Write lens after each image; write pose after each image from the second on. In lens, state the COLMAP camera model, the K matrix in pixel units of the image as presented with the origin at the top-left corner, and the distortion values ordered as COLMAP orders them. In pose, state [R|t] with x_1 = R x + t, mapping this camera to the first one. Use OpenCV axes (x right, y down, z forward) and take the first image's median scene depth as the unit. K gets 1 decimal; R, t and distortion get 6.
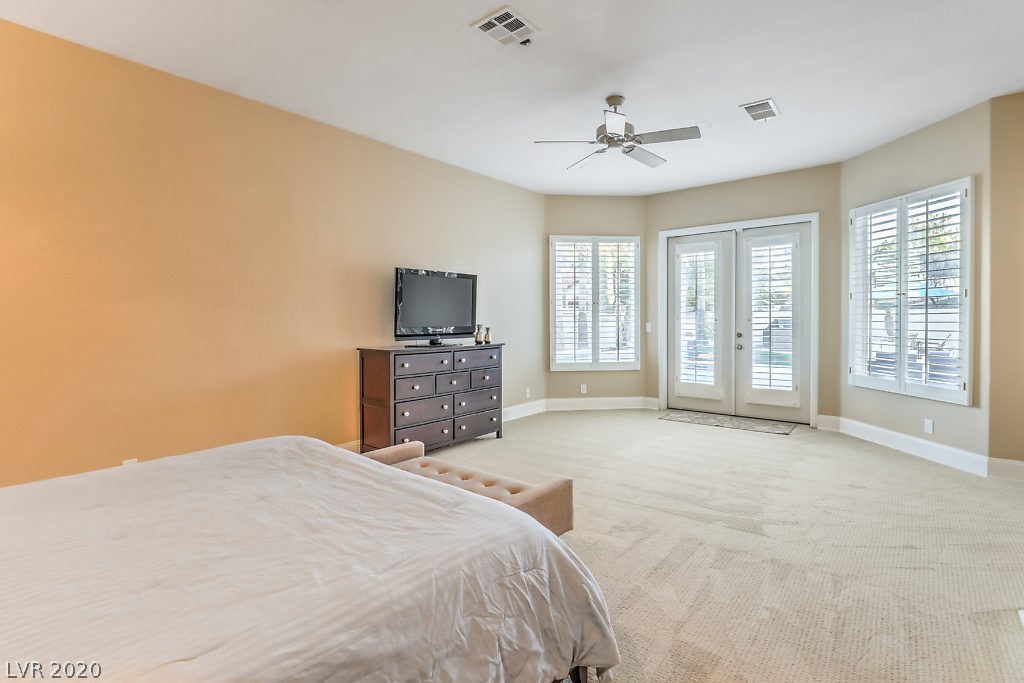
lens RADIAL K [[468.4, 0, 531.1], [0, 468.4, 328.4], [0, 0, 1]] dist [-0.024402, 0.005713]
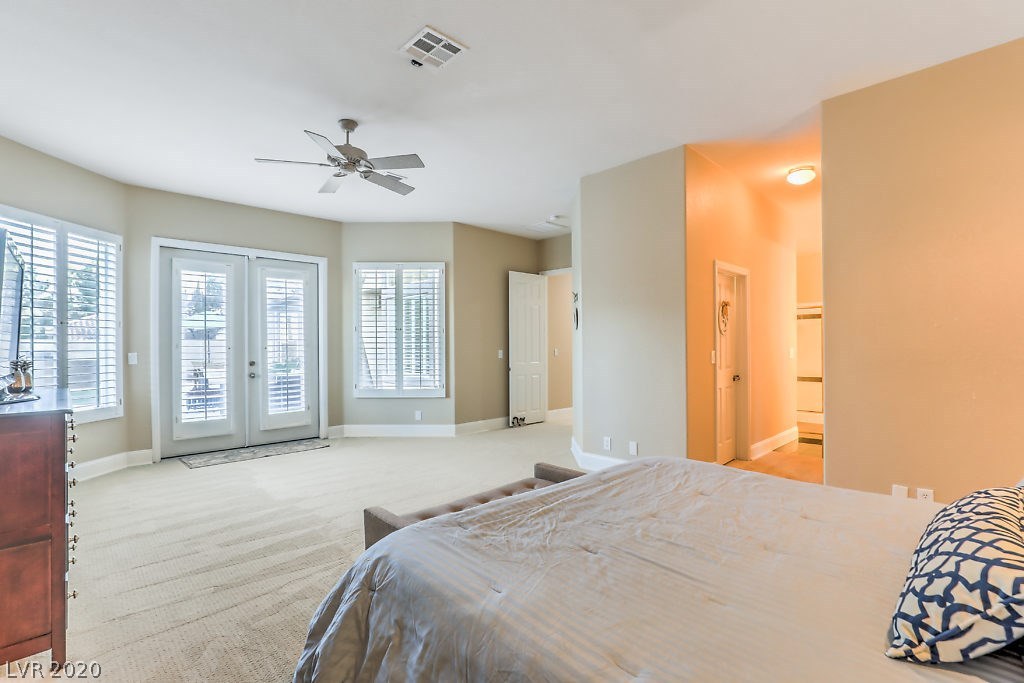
lens RADIAL K [[468.4, 0, 513.5], [0, 468.4, 344.4], [0, 0, 1]] dist [-0.024402, 0.005713]
pose [[0.140391, 0.006610, 0.990074, -0.461271], [0.026461, 0.999595, -0.010426, -0.000982], [-0.989742, 0.027662, 0.140160, 0.324871]]
